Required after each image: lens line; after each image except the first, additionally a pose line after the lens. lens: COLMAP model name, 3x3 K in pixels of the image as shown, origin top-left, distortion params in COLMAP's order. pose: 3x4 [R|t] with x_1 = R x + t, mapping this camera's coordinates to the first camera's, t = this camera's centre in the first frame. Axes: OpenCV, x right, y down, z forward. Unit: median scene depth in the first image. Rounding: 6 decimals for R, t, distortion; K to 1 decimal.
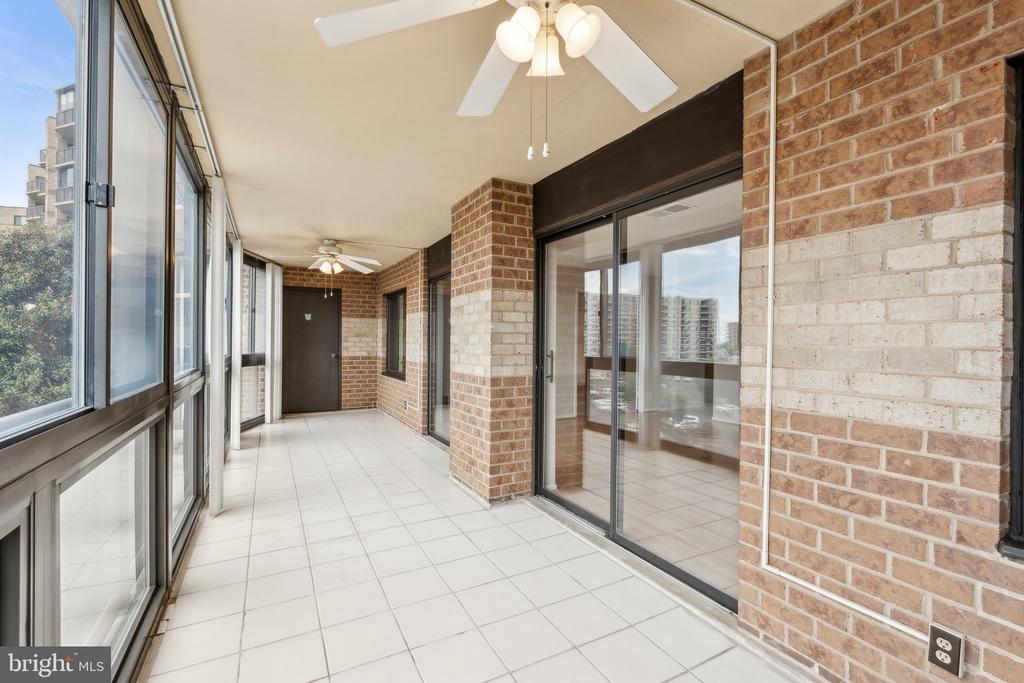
lens RADIAL K [[454.0, 0, 511.6], [0, 454.0, 342.2], [0, 0, 1]] dist [-0.008481, 0.002370]
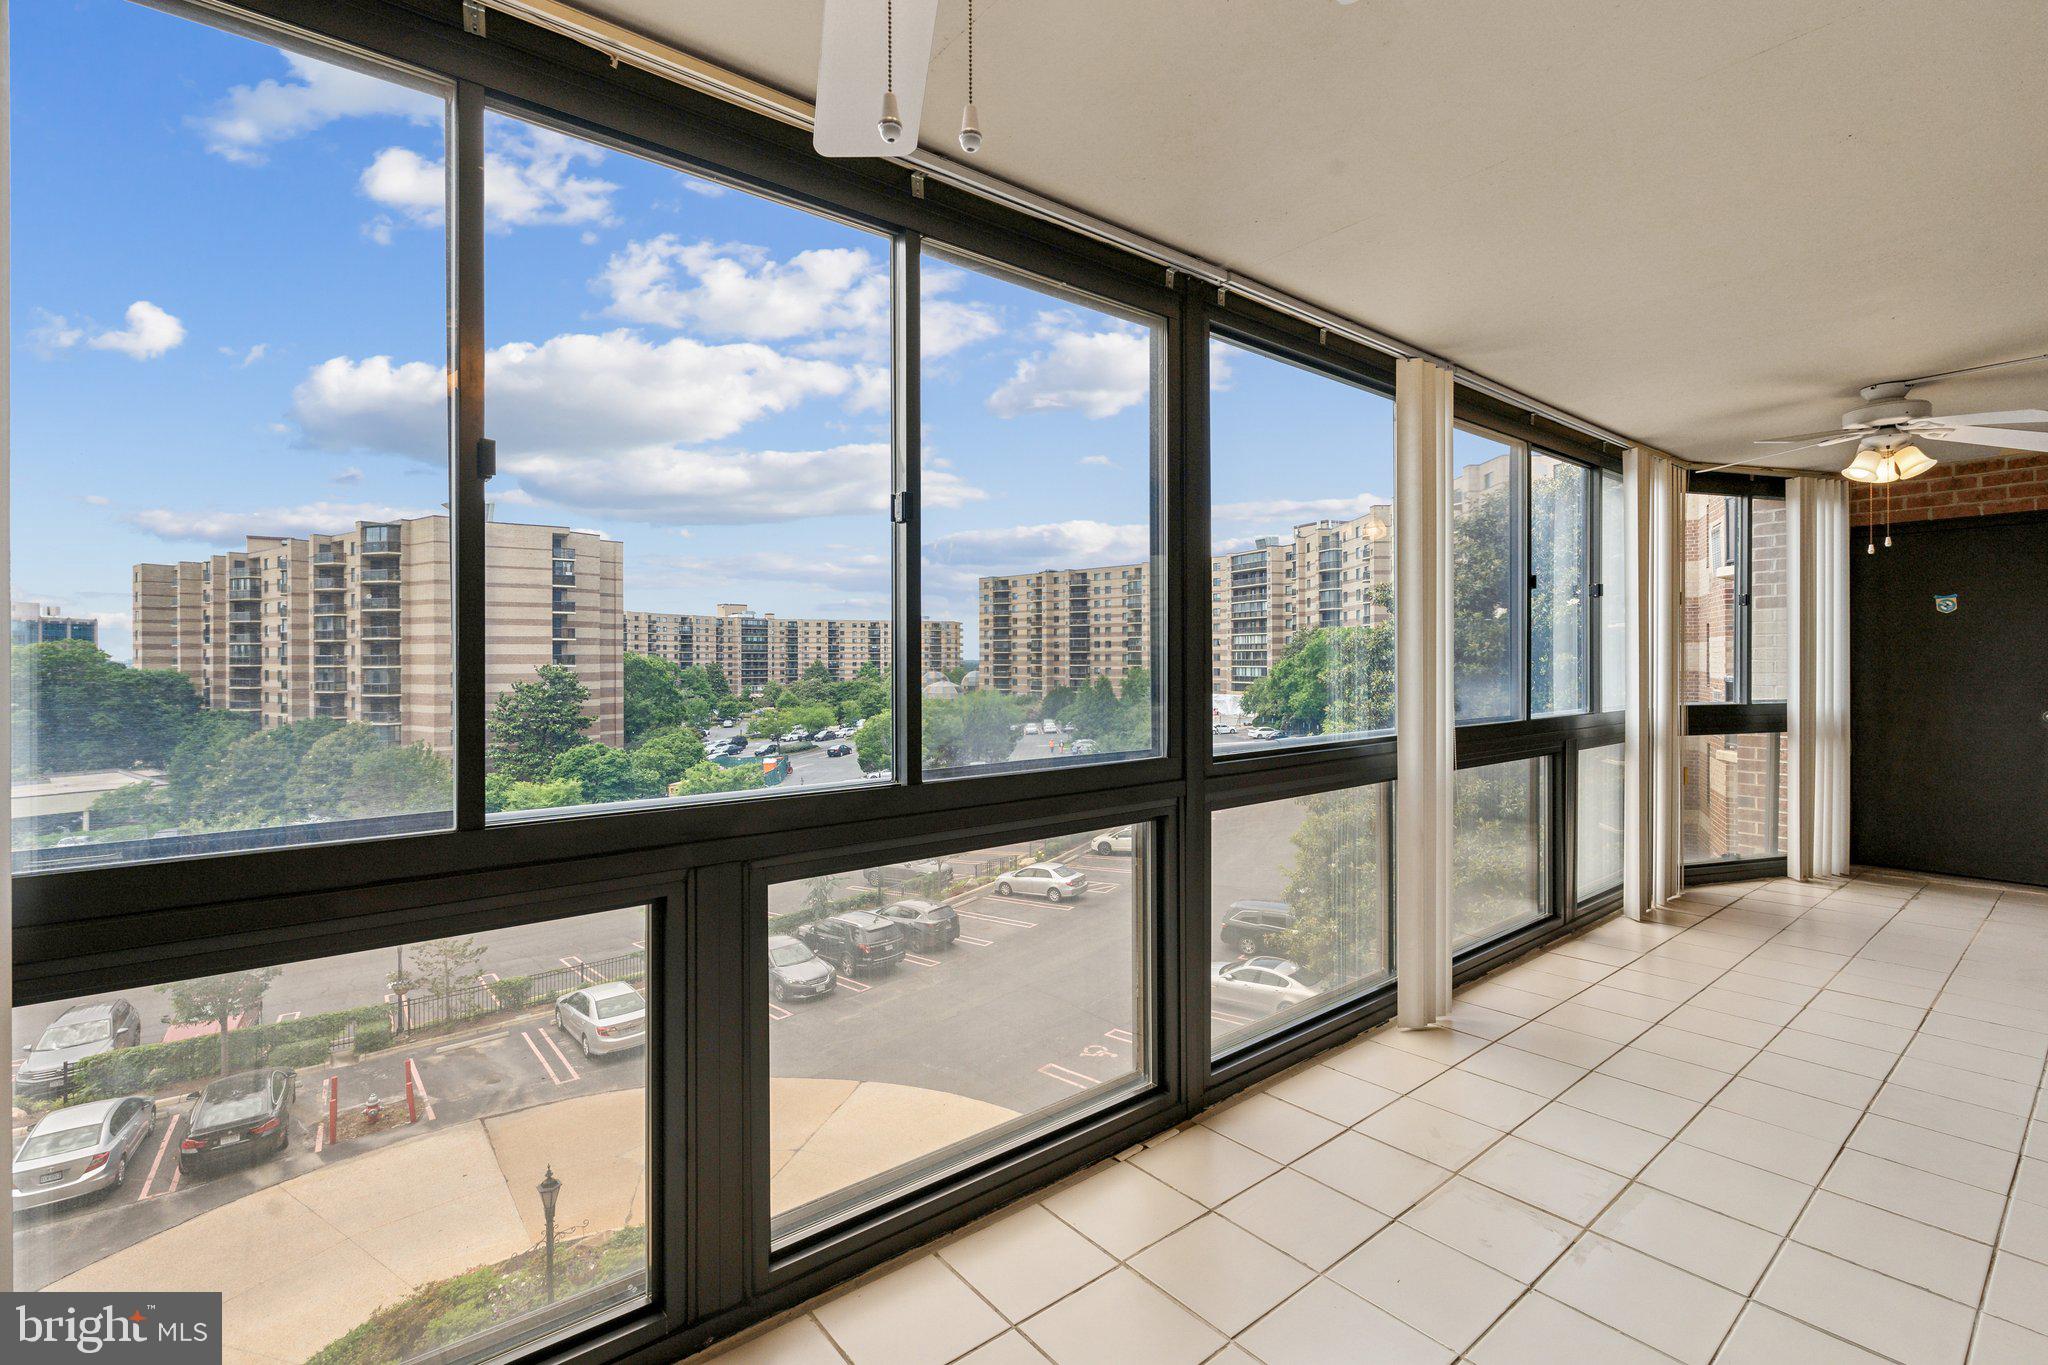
lens RADIAL K [[908.0, 0, 1006.1], [0, 908.0, 640.2], [0, 0, 1]] dist [-0.008481, 0.002370]
pose [[0.176723, -0.026617, -0.983901, 0.128920], [0.000261, 0.999636, -0.026996, -0.010455], [0.984261, 0.004514, 0.176666, 0.182798]]
